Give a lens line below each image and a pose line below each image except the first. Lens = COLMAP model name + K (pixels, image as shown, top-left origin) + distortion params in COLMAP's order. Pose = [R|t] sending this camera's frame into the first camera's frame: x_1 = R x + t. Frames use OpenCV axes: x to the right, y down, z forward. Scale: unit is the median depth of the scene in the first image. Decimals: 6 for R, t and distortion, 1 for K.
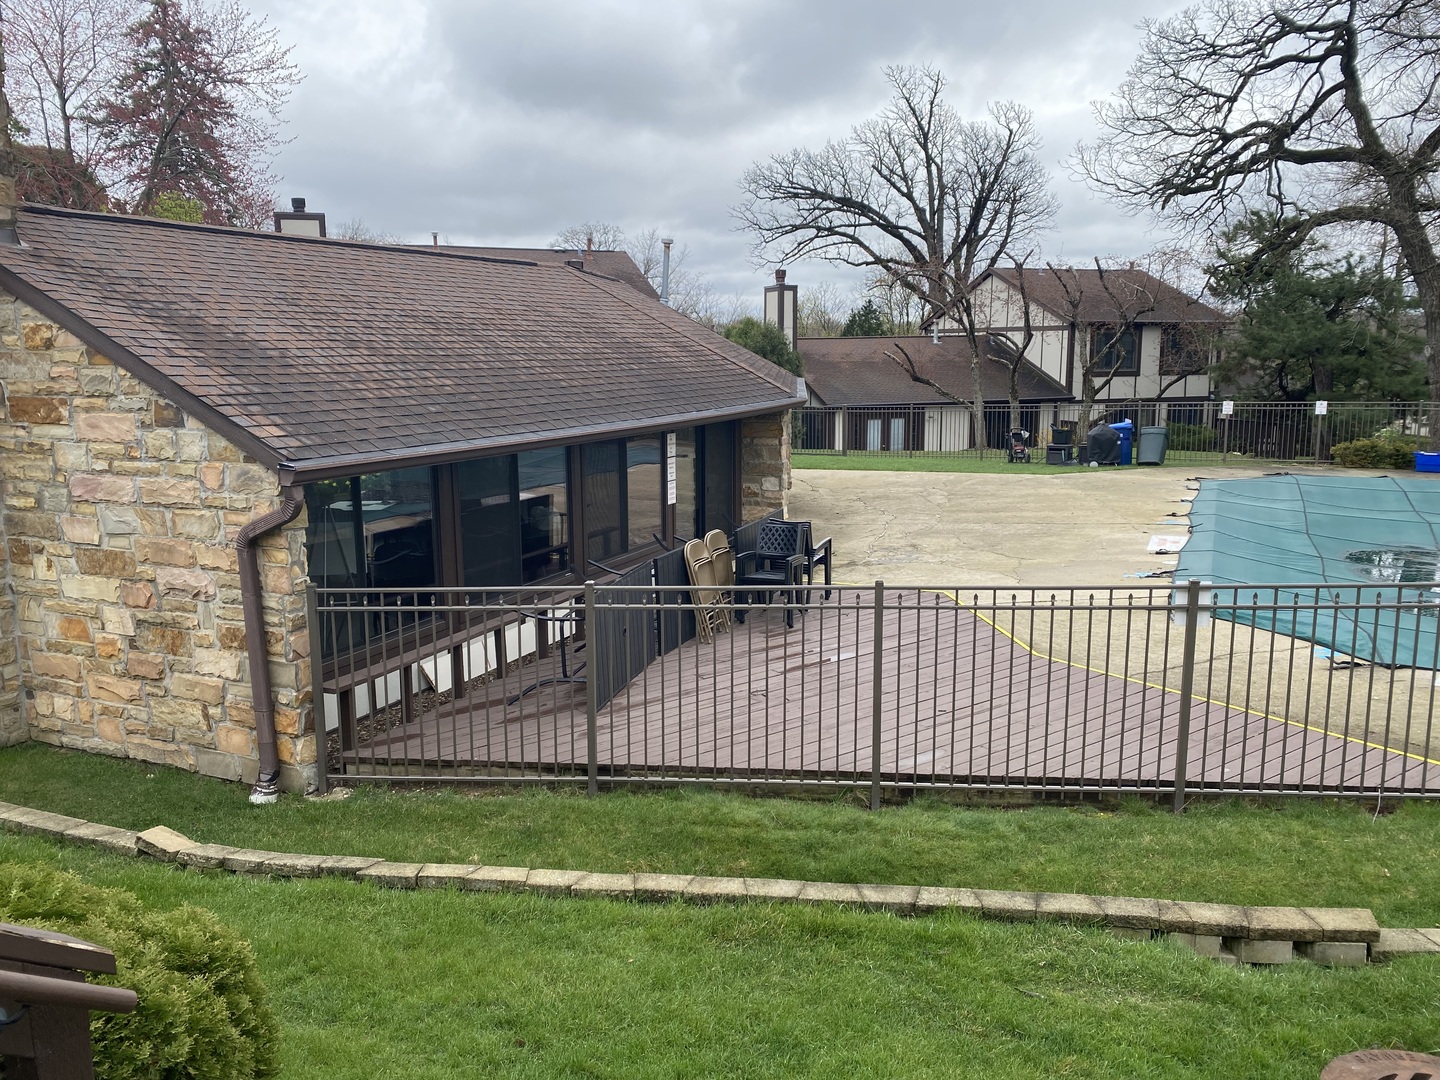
lens RADIAL K [[1098.0, 0, 719.2], [0, 1098.0, 532.2], [0, 0, 1]] dist [0.043760, -0.038675]
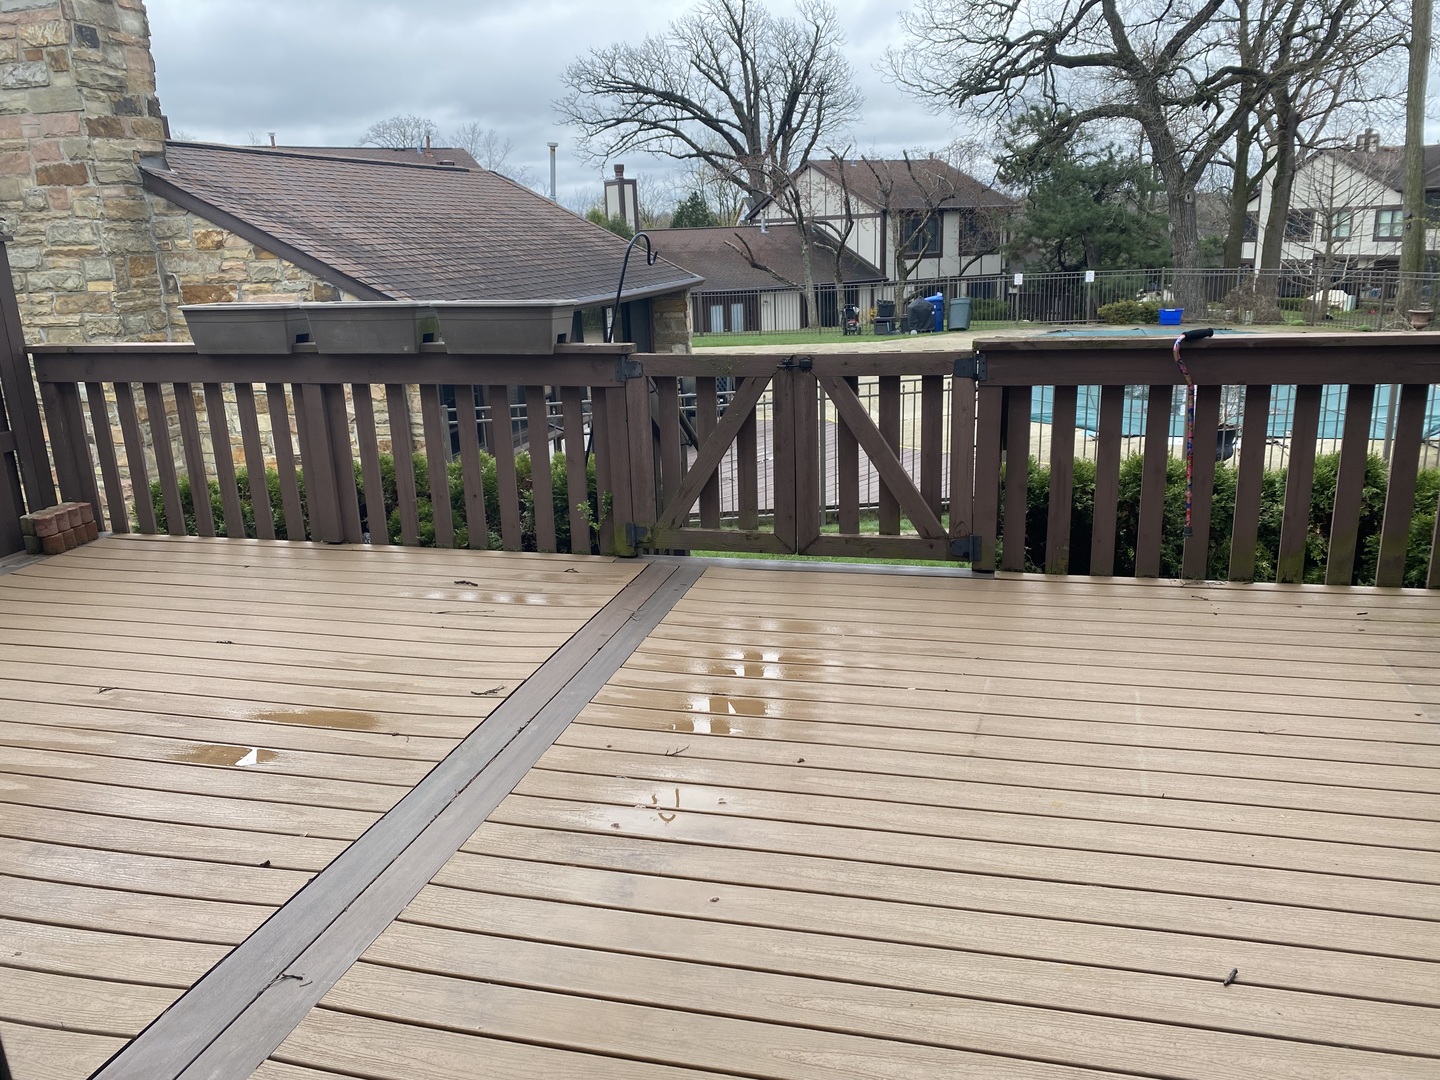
lens RADIAL K [[1101.8, 0, 724.3], [0, 1101.8, 531.0], [0, 0, 1]] dist [0.037088, -0.031887]
pose [[0.983645, -0.072629, 0.164826, -0.057194], [0.057546, 0.993859, 0.094513, 0.021193], [-0.170678, -0.083483, 0.981784, -0.116541]]
